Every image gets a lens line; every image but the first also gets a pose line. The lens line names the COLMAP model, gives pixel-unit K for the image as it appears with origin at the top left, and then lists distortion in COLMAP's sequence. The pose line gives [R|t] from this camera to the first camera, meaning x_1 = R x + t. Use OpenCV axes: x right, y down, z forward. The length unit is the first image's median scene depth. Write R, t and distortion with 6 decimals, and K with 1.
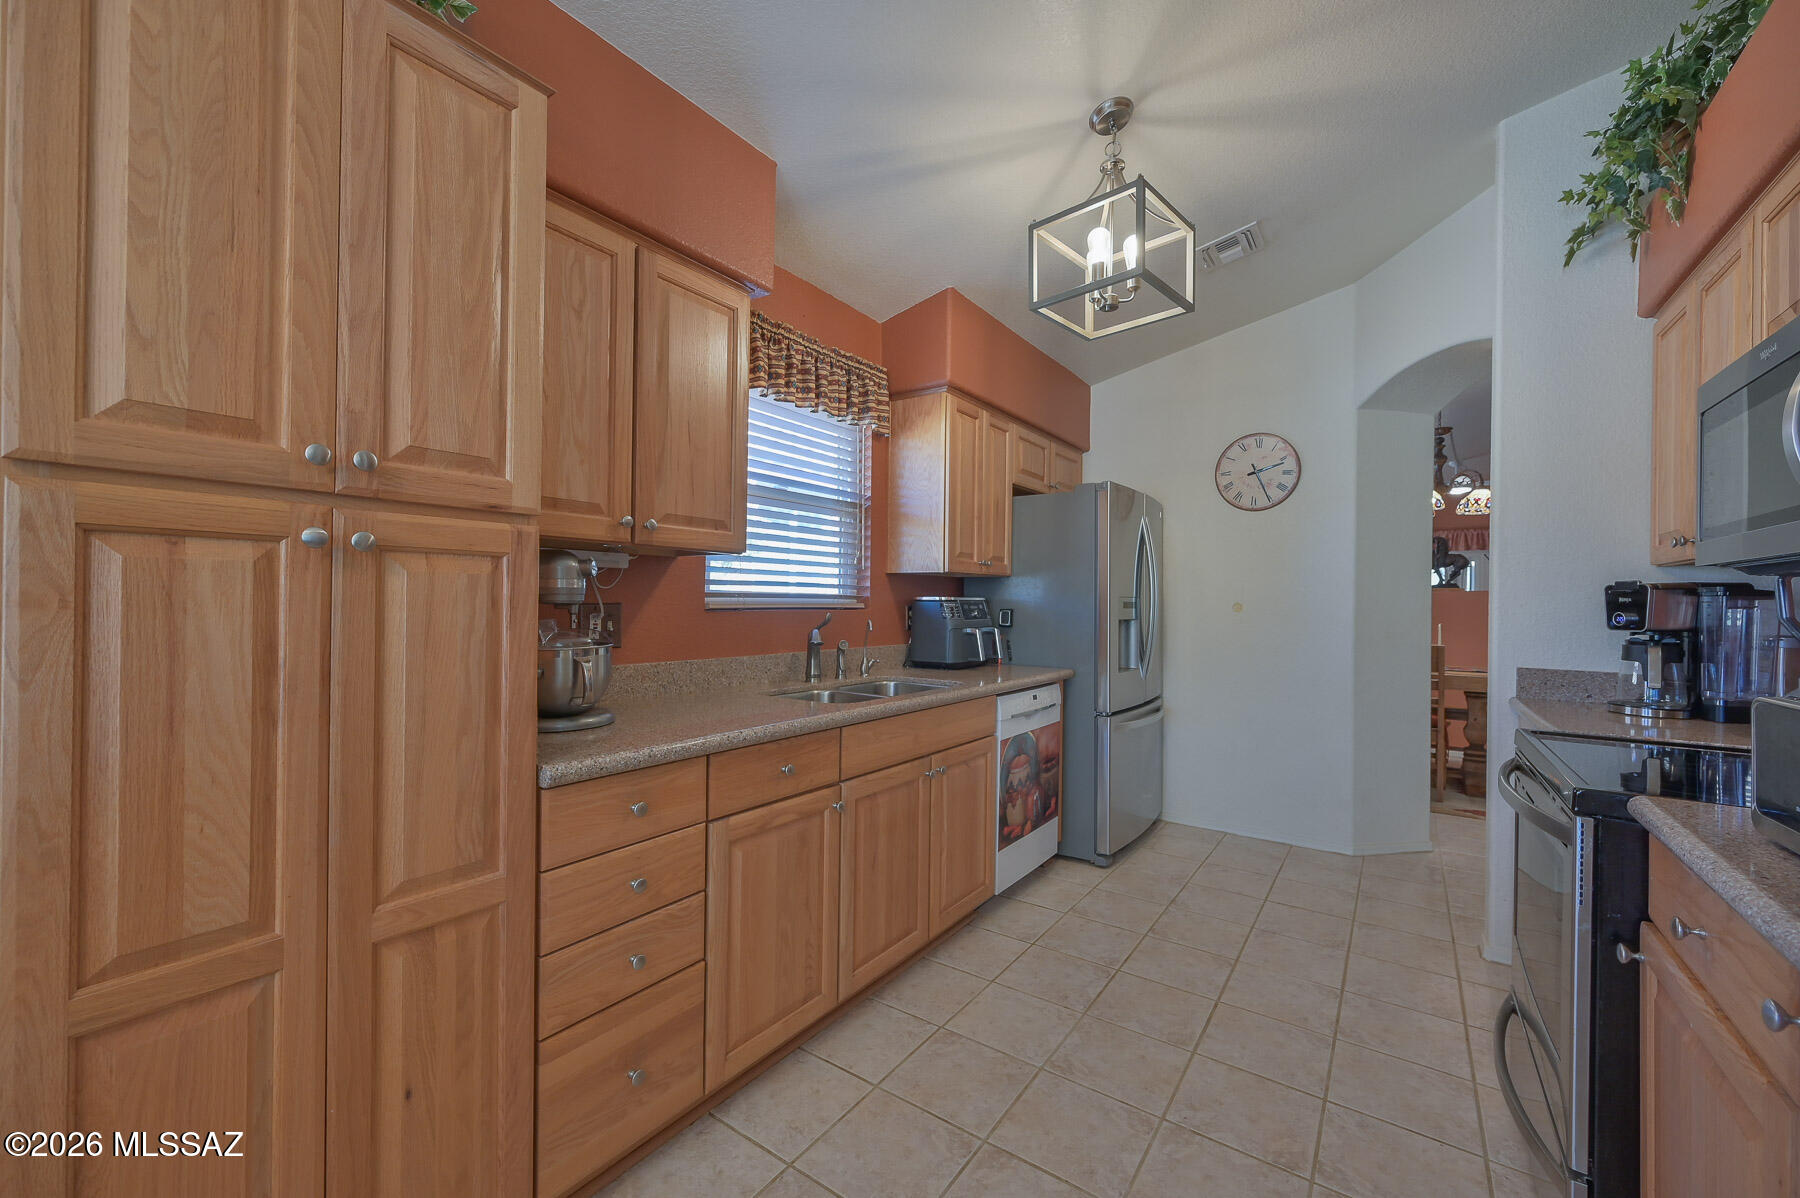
lens RADIAL K [[710.2, 0, 904.0], [0, 710.2, 600.8], [0, 0, 1]] dist [-0.002873, 0.000536]
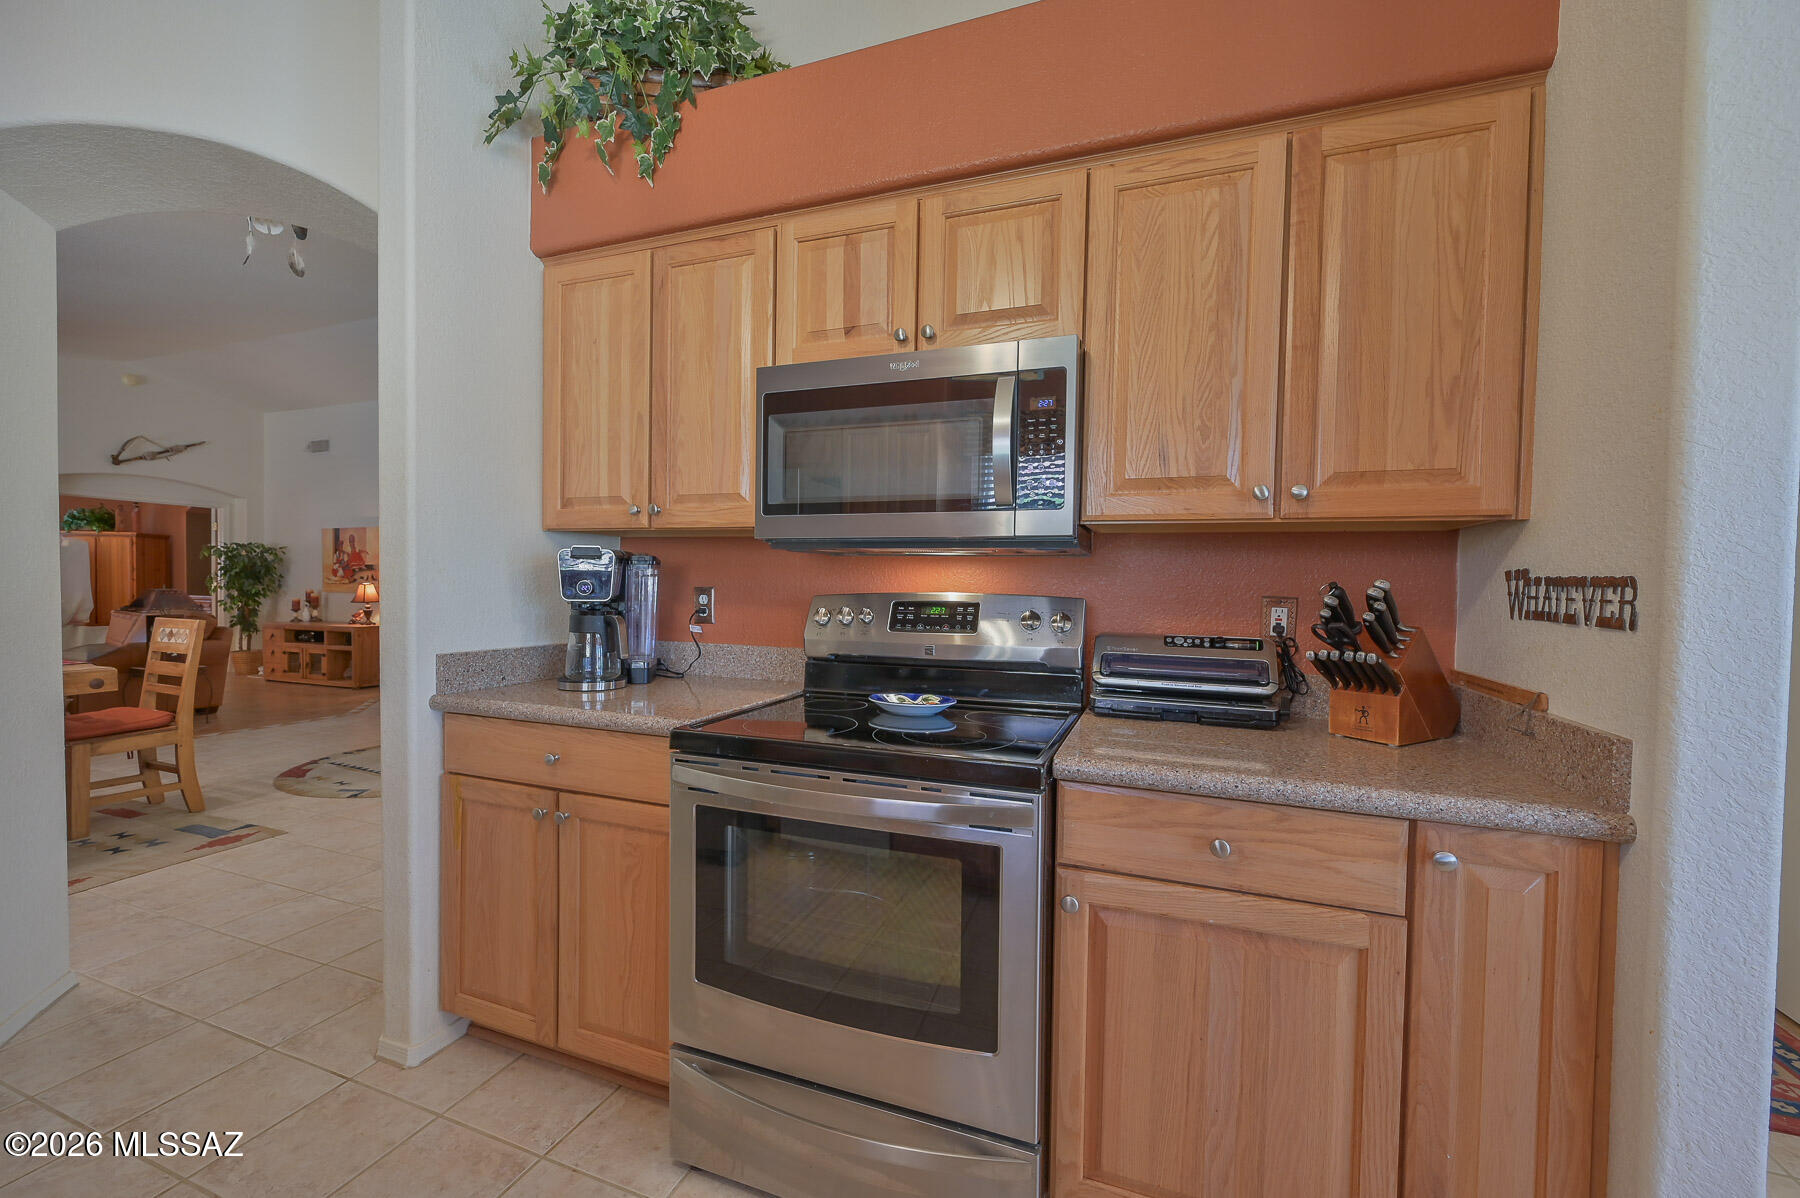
lens RADIAL K [[710.2, 0, 904.0], [0, 710.2, 600.8], [0, 0, 1]] dist [-0.002873, 0.000536]
pose [[-0.248640, -0.043021, 0.967640, 0.029636], [-0.022229, 0.999003, 0.038704, -0.002212], [-0.968341, -0.011886, -0.249349, 0.827011]]
